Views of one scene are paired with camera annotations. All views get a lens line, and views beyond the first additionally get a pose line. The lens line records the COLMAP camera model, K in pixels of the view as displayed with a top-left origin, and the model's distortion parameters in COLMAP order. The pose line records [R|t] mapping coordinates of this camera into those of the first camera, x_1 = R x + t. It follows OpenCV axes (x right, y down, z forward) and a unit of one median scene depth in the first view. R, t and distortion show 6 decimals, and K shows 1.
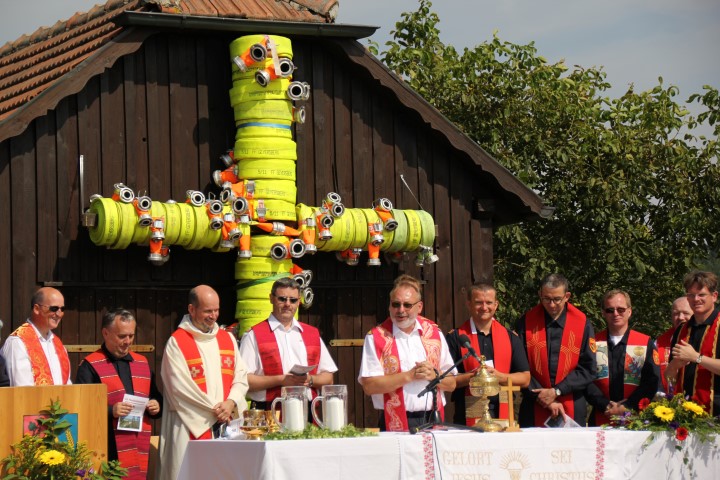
lens RADIAL K [[2458.4, 0, 361.3], [0, 2458.4, 237.5], [0, 0, 1]] dist [0.657763, 0.000000]
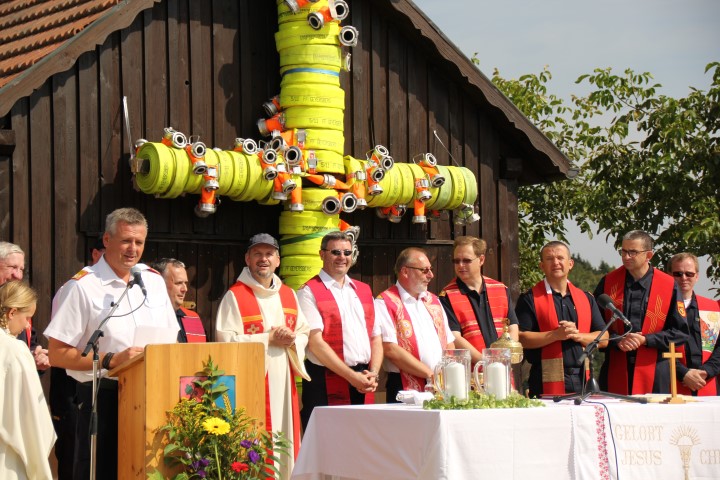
lens RADIAL K [[2110.5, 0, 358.0], [0, 2110.5, 242.5], [0, 0, 1]] dist [0.682538, 0.000000]
pose [[0.992501, 0.019872, 0.120613, -0.120821], [-0.021111, 0.999737, 0.009001, 0.012465], [-0.120402, -0.011480, 0.992659, 0.193074]]
